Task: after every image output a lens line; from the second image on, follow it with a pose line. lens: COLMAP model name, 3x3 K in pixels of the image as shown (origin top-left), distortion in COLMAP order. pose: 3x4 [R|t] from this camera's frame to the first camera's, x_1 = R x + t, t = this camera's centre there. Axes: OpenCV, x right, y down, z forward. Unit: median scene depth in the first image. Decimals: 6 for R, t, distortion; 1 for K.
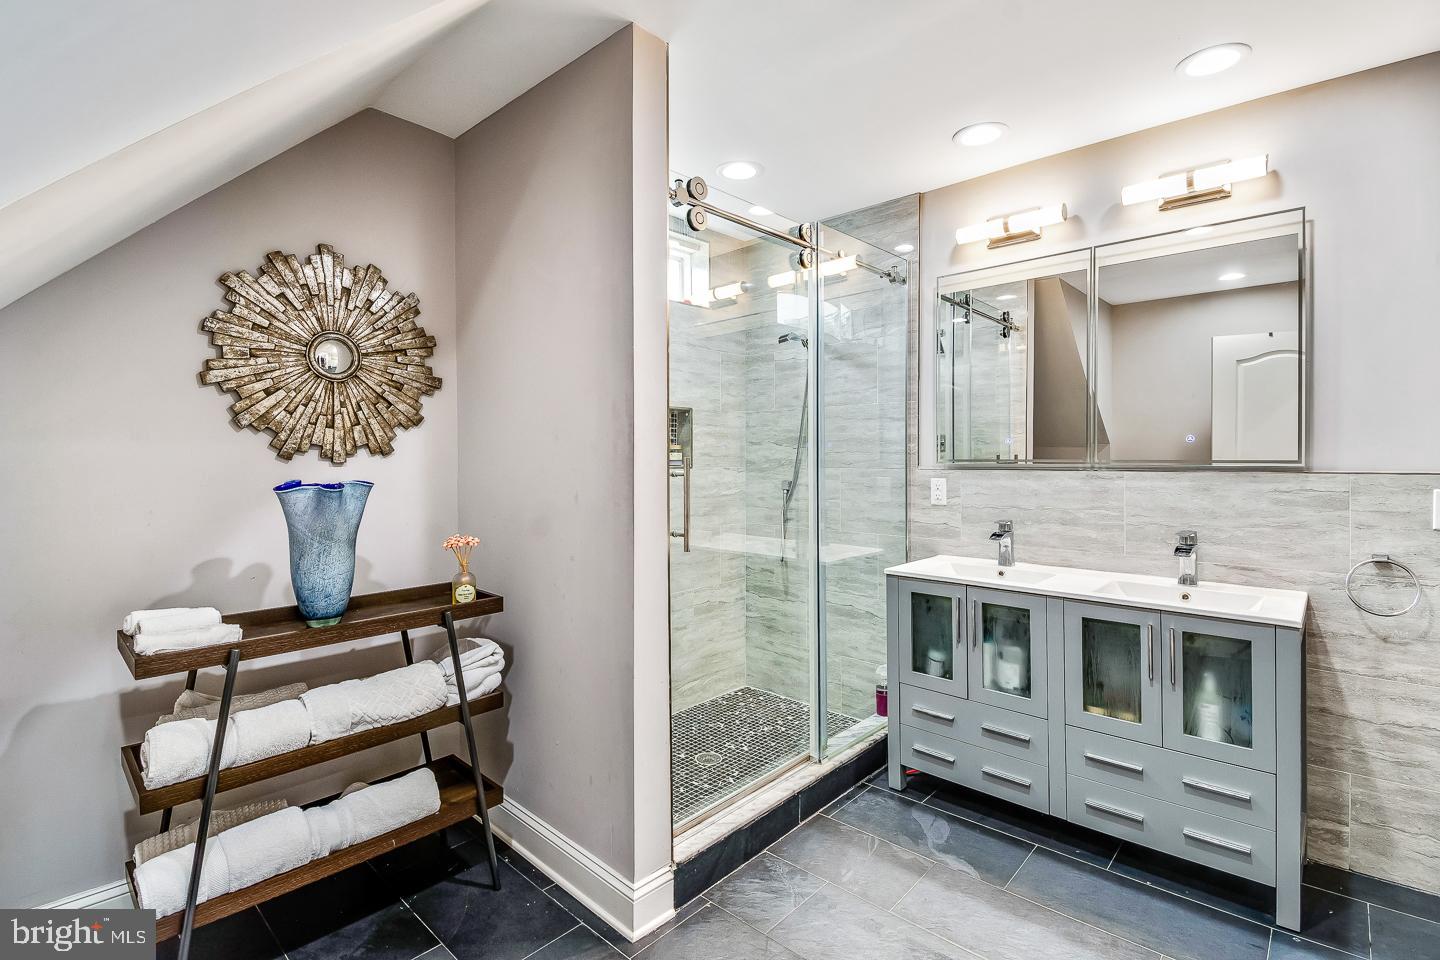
lens RADIAL K [[687.1, 0, 720.0], [0, 687.1, 480.0], [0, 0, 1]] dist [0.060309, -0.044736]
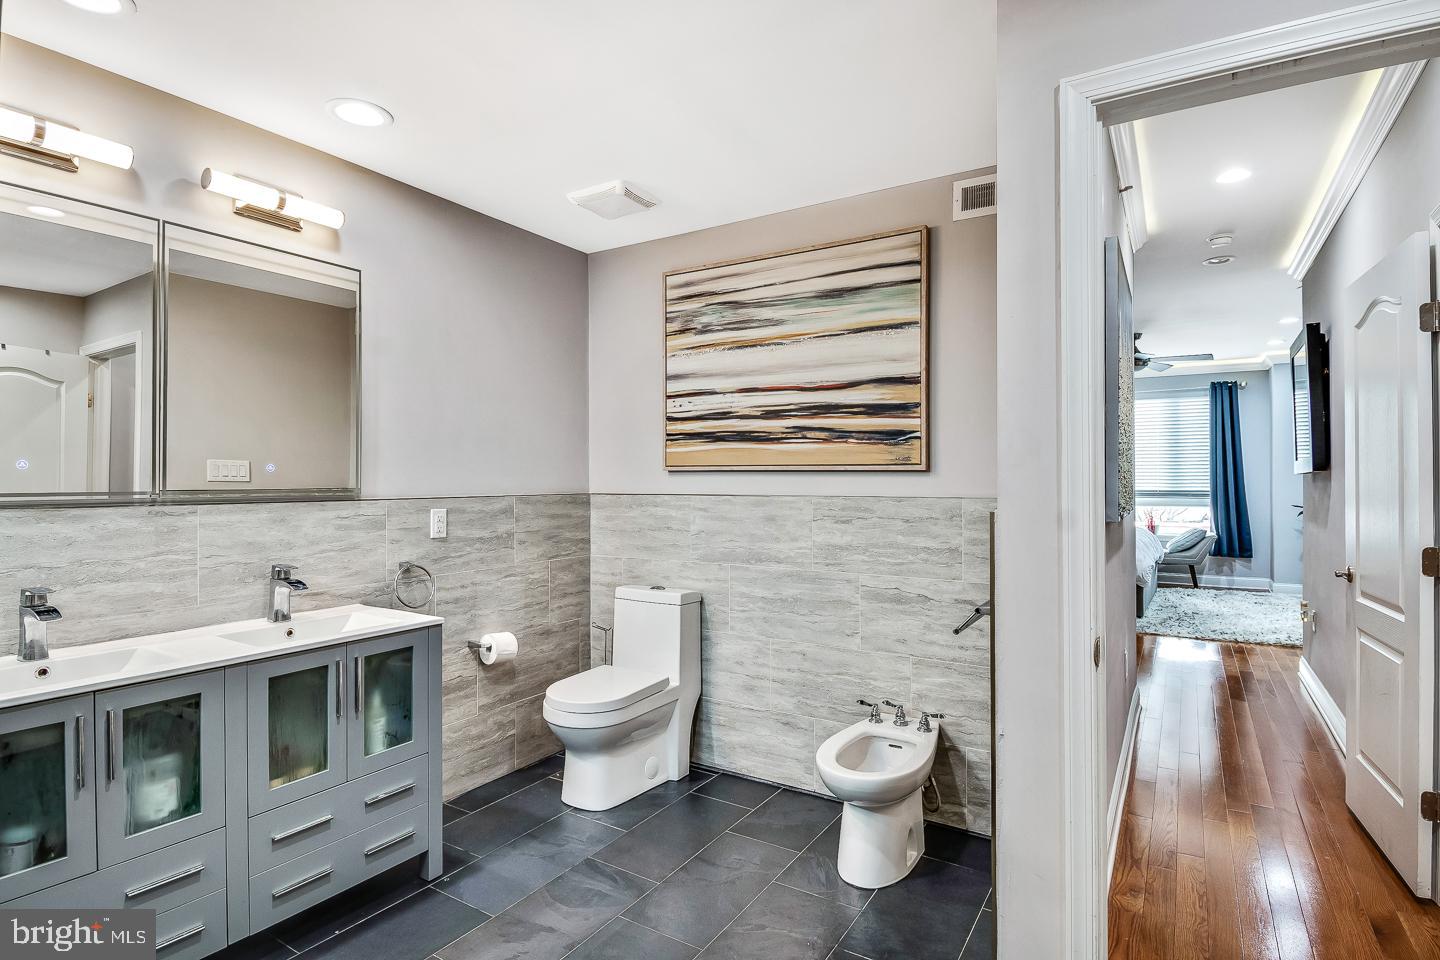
lens RADIAL K [[741.0, 0, 719.0], [0, 741.0, 498.1], [0, 0, 1]] dist [-0.003099, -0.001162]
pose [[-0.170306, -0.011497, 0.985324, -0.419795], [0.050395, 0.998522, 0.020361, -0.007712], [-0.984102, 0.053123, -0.169475, 0.573229]]
